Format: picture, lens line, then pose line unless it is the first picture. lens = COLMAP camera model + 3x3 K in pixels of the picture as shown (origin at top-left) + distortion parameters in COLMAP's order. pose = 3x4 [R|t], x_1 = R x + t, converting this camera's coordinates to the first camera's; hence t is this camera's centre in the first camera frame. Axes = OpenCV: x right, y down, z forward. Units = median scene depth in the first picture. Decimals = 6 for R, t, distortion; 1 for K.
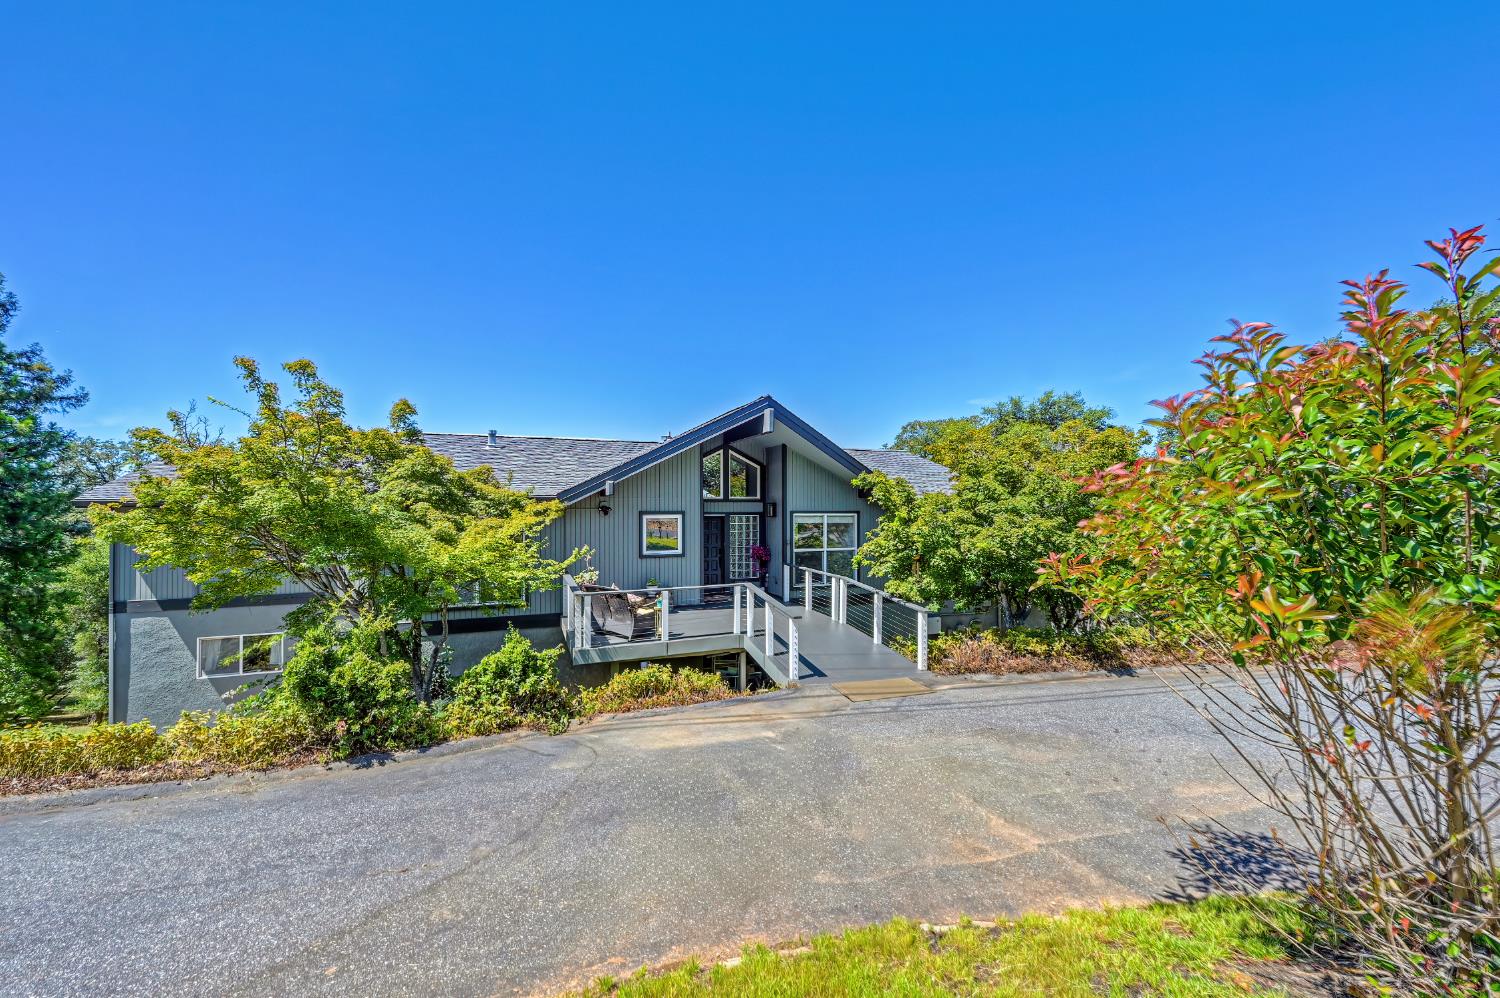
lens RADIAL K [[593.0, 0, 747.8], [0, 593.0, 500.4], [0, 0, 1]] dist [-0.001111, -0.000233]
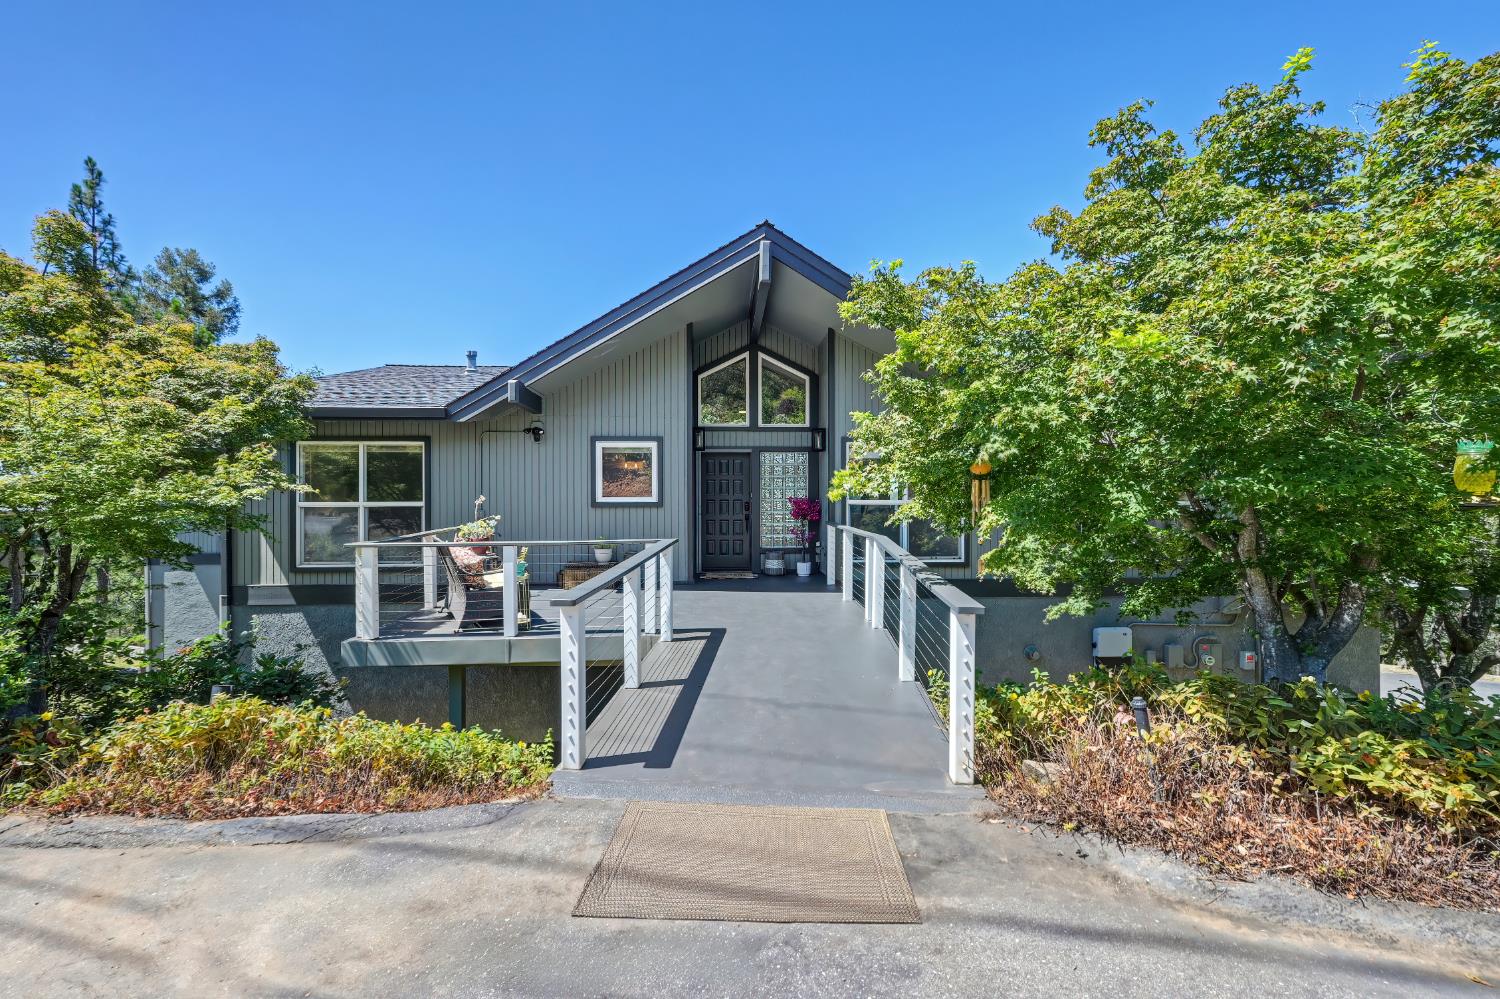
lens RADIAL K [[592.4, 0, 754.0], [0, 592.4, 496.3], [0, 0, 1]] dist [-0.001229, -0.000084]
pose [[0.950833, 0.001018, -0.309701, 0.247474], [0.001045, 0.999978, 0.006495, 0.104603], [0.309701, -0.006499, 0.950812, 0.555778]]
